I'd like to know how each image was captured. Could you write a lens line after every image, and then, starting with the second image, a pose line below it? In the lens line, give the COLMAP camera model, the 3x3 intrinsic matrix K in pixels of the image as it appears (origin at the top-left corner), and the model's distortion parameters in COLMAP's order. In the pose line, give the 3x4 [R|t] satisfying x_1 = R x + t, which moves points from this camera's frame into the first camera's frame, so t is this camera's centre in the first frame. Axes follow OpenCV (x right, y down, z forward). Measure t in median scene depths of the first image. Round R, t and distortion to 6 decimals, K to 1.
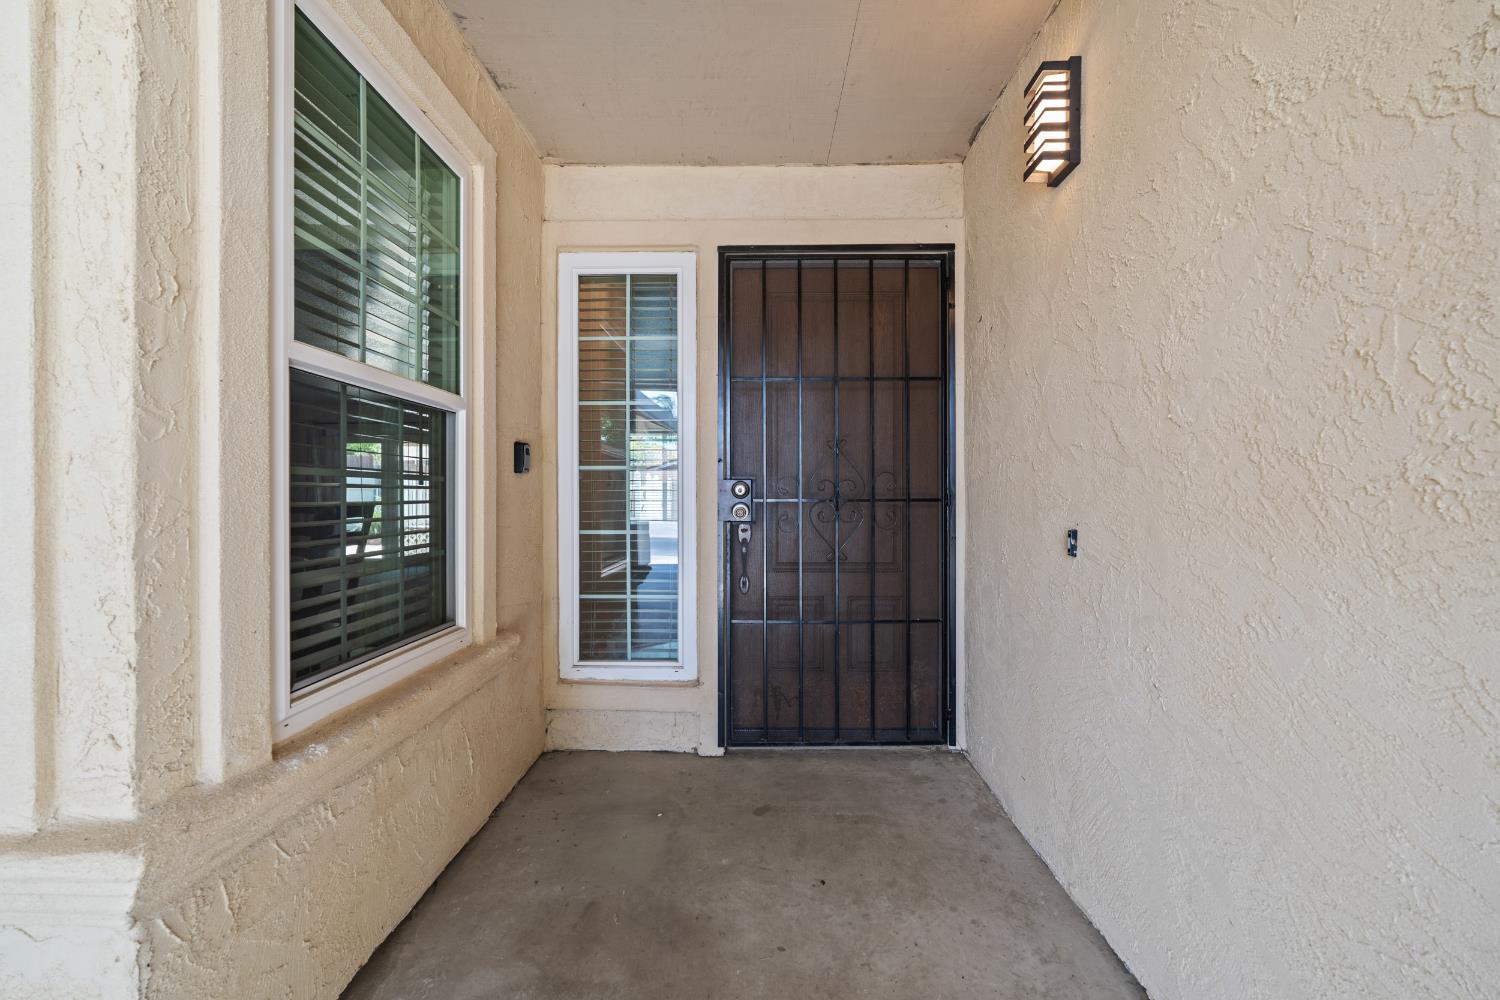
lens RADIAL K [[659.1, 0, 750.0], [0, 659.1, 500.0], [0, 0, 1]] dist [-0.001451, -0.000067]
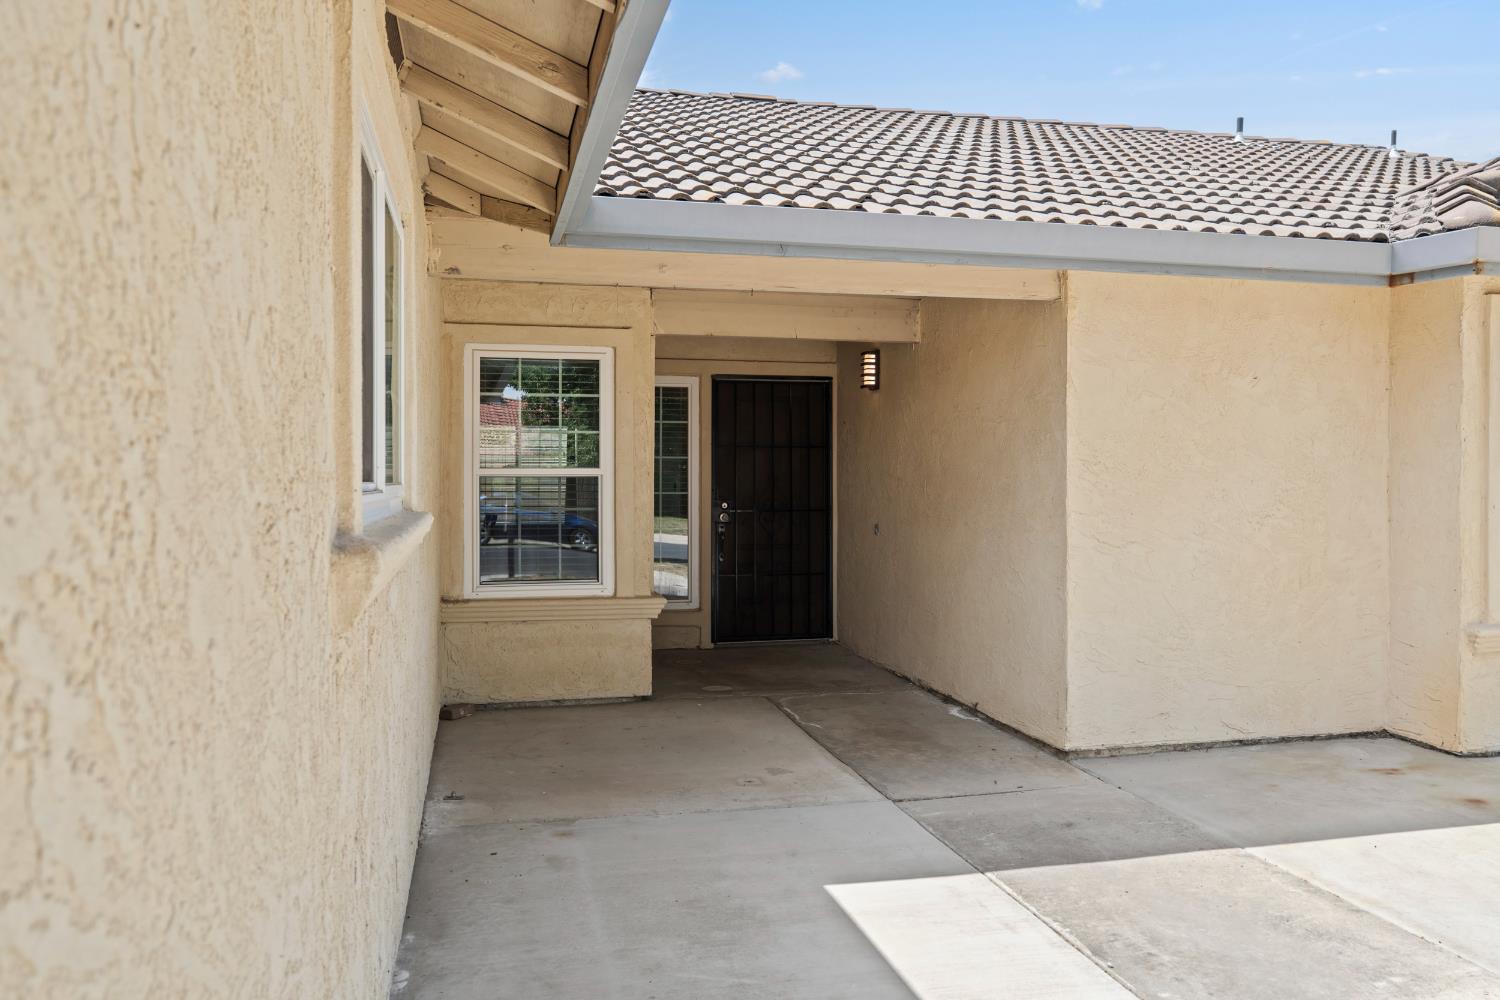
lens RADIAL K [[1108.1, 0, 750.0], [0, 1108.1, 500.0], [0, 0, 1]] dist [0.004925, 0.001564]
pose [[0.969061, -0.003390, 0.246799, -0.720641], [-0.000363, 0.999885, 0.015160, -0.078766], [-0.246822, -0.014781, 0.968948, -2.076954]]
